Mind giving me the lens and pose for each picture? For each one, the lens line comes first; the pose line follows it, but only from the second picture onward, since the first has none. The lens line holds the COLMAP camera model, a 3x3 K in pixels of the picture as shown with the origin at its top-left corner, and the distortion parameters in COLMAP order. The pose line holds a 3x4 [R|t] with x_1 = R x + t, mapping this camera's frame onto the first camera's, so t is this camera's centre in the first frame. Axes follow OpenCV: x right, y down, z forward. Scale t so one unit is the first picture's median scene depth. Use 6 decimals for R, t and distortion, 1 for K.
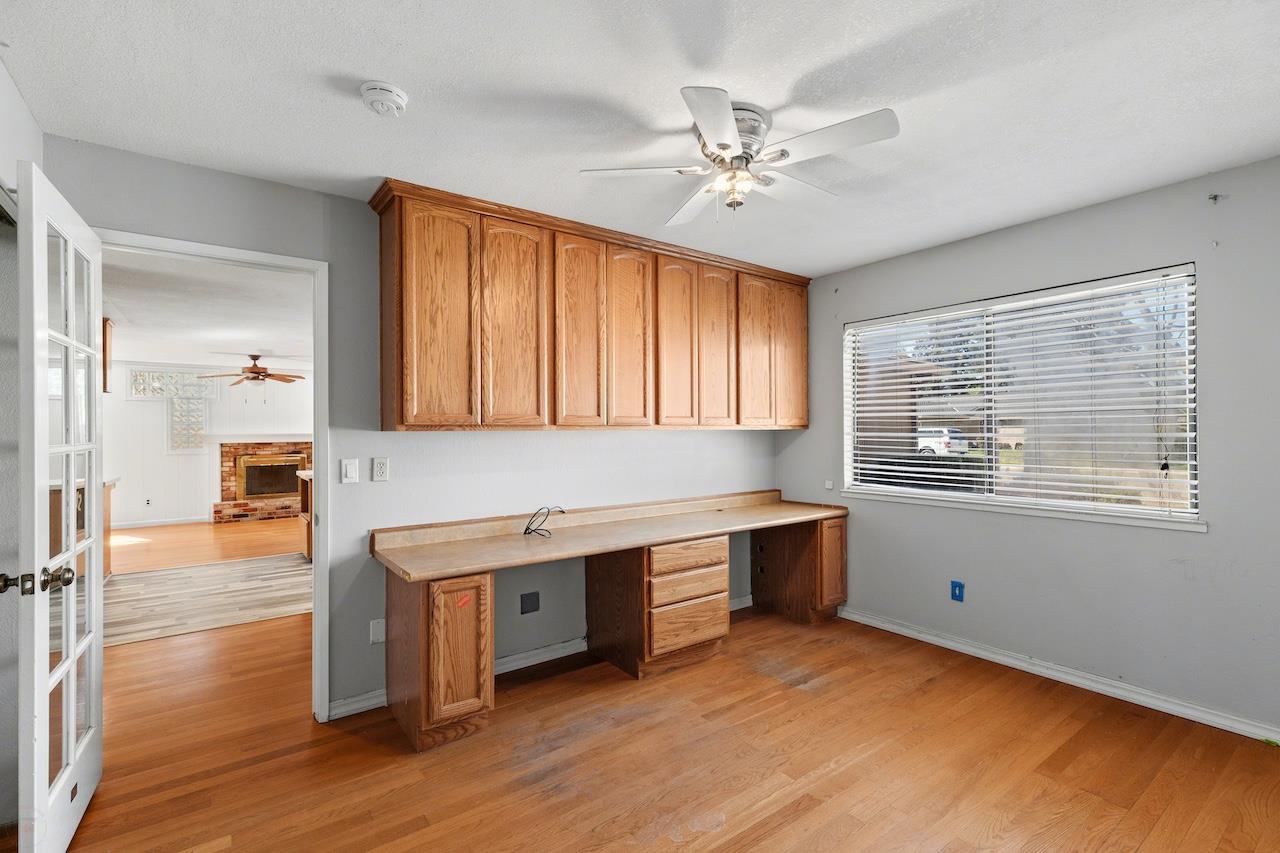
lens RADIAL K [[580.2, 0, 642.5], [0, 580.2, 427.3], [0, 0, 1]] dist [0.003284, 0.000552]
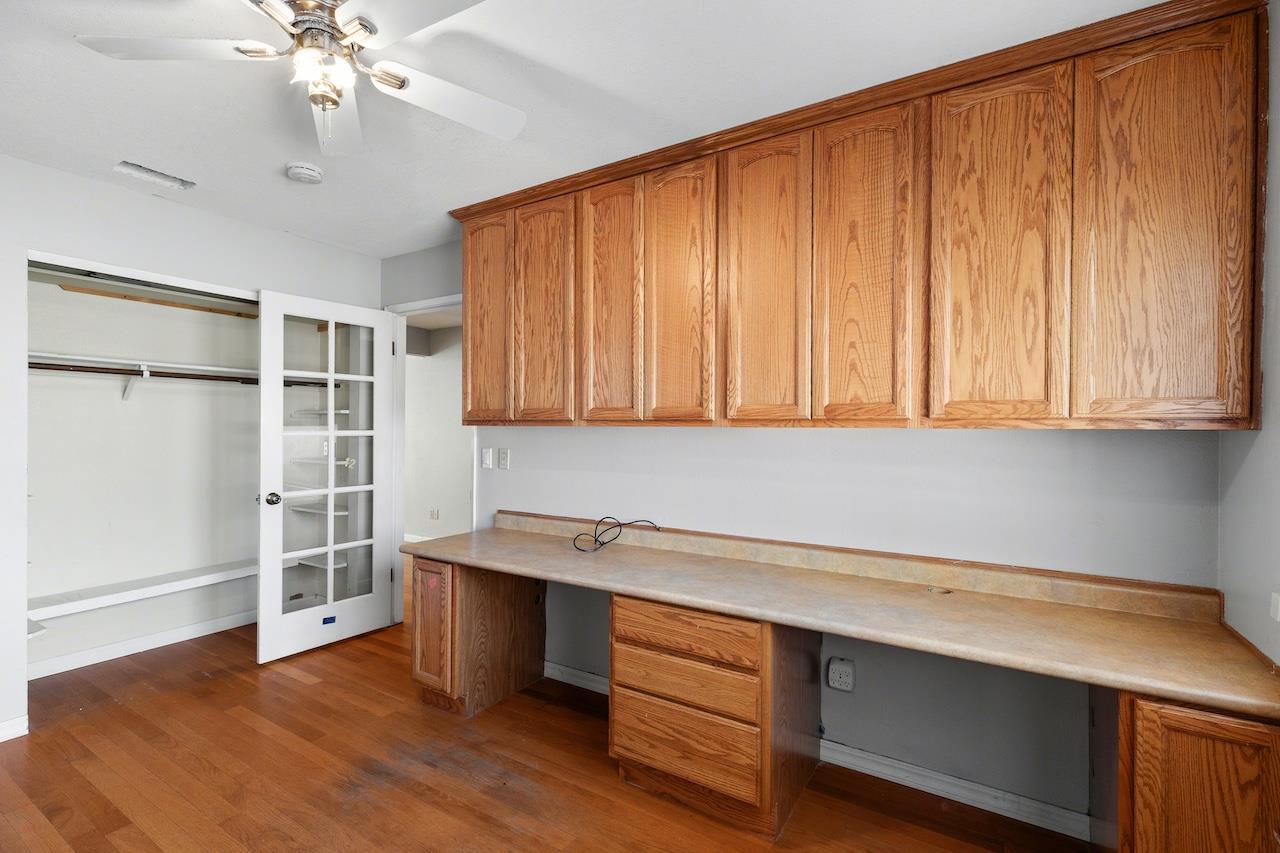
lens RADIAL K [[580.2, 0, 639.0], [0, 580.2, 426.2], [0, 0, 1]] dist [0.003284, 0.000552]
pose [[0.361405, 0.007511, -0.932379, 0.686528], [-0.001752, 0.999971, 0.007377, -0.001215], [0.932407, -0.001033, 0.361408, 0.793130]]
